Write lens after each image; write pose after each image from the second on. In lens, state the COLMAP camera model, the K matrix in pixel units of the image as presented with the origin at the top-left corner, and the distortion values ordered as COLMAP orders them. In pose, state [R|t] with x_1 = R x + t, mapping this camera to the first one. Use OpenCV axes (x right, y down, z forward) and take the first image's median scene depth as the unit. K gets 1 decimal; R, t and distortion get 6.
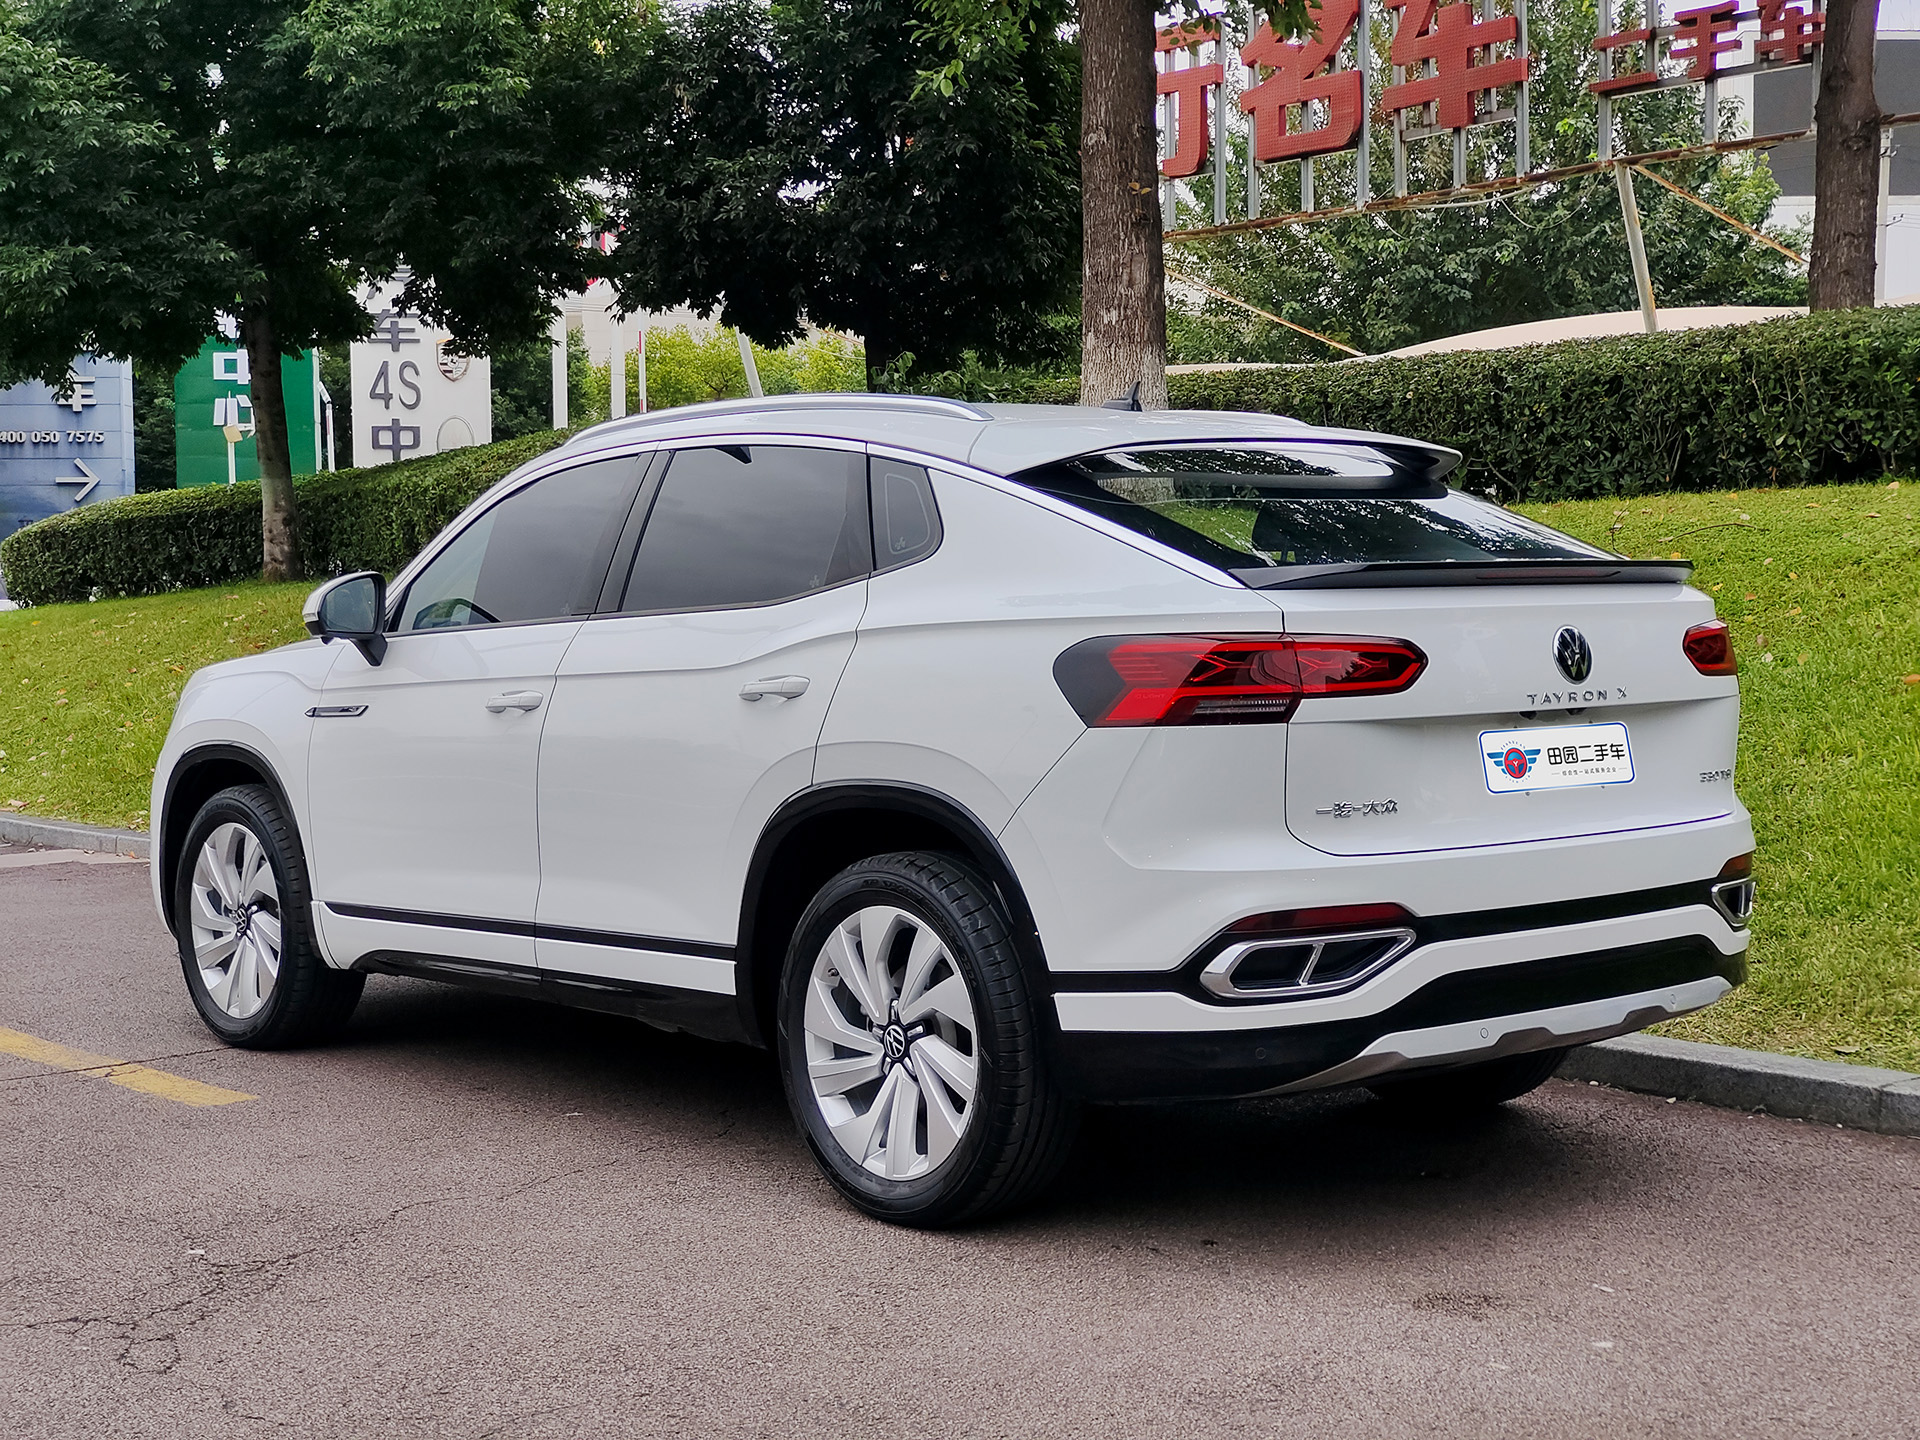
lens RADIAL K [[2607.0, 0, 964.4], [0, 2607.0, 745.8], [0, 0, 1]] dist [0.207334, -0.522020]
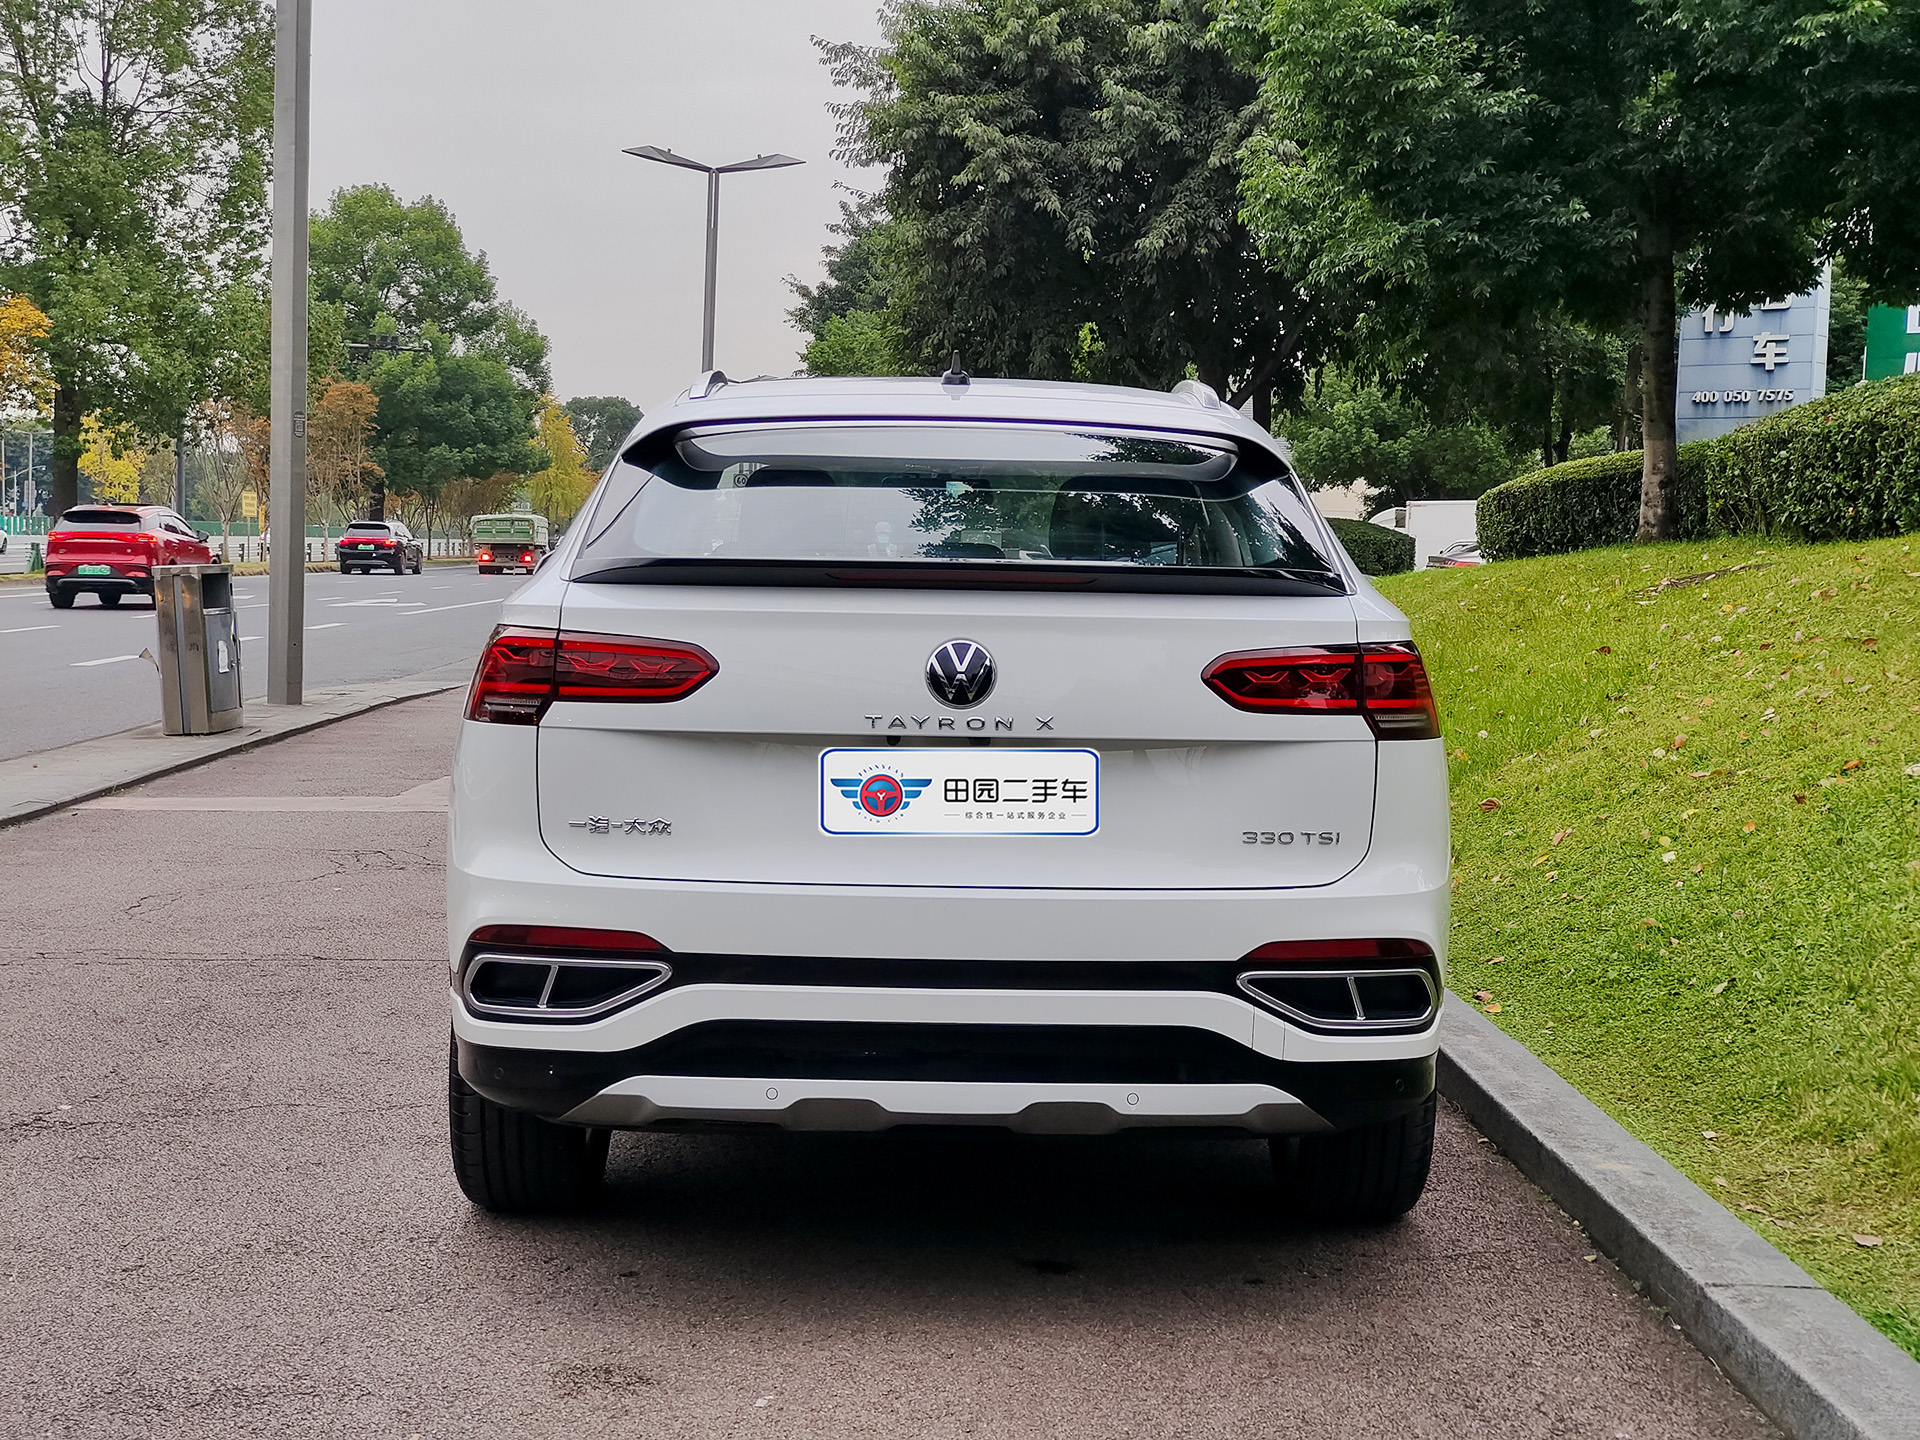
lens RADIAL K [[2607.0, 0, 964.4], [0, 2607.0, 745.8], [0, 0, 1]] dist [0.207334, -0.522020]
pose [[0.763198, 0.075837, -0.641699, 0.380646], [-0.065139, 0.997060, 0.040361, -0.022394], [0.642873, 0.010996, 0.765894, 0.172932]]
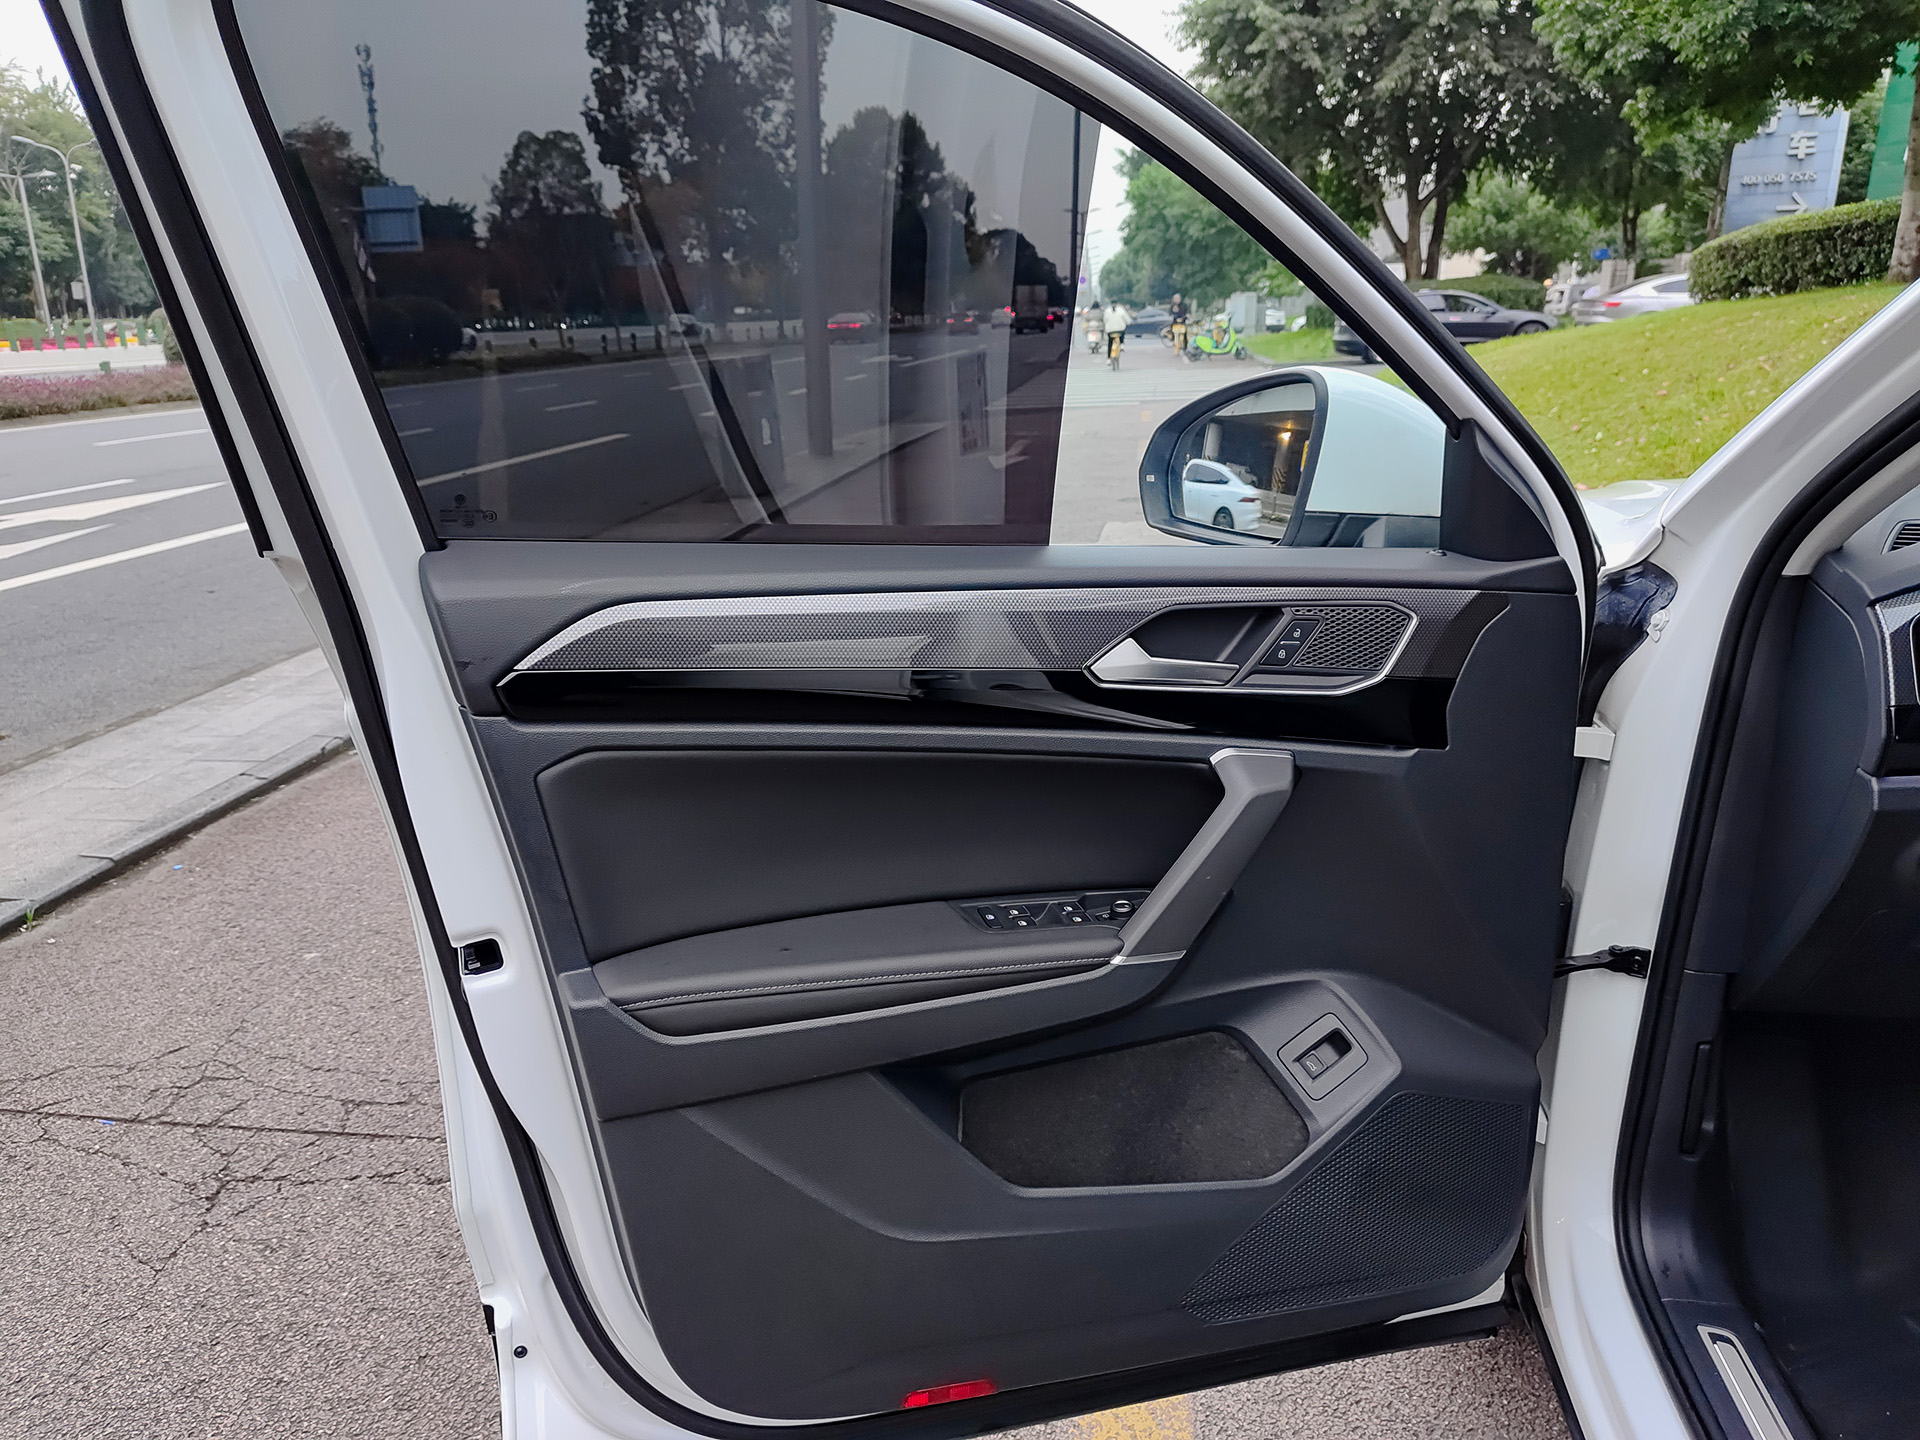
lens RADIAL K [[1325.6, 0, 961.2], [0, 1325.6, 762.2], [0, 0, 1]] dist [-0.001172, -0.013583]
pose [[0.647108, 0.242074, -0.722947, -0.104434], [-0.026048, 0.954719, 0.296366, -0.042696], [0.761954, -0.172950, 0.624112, 0.545198]]
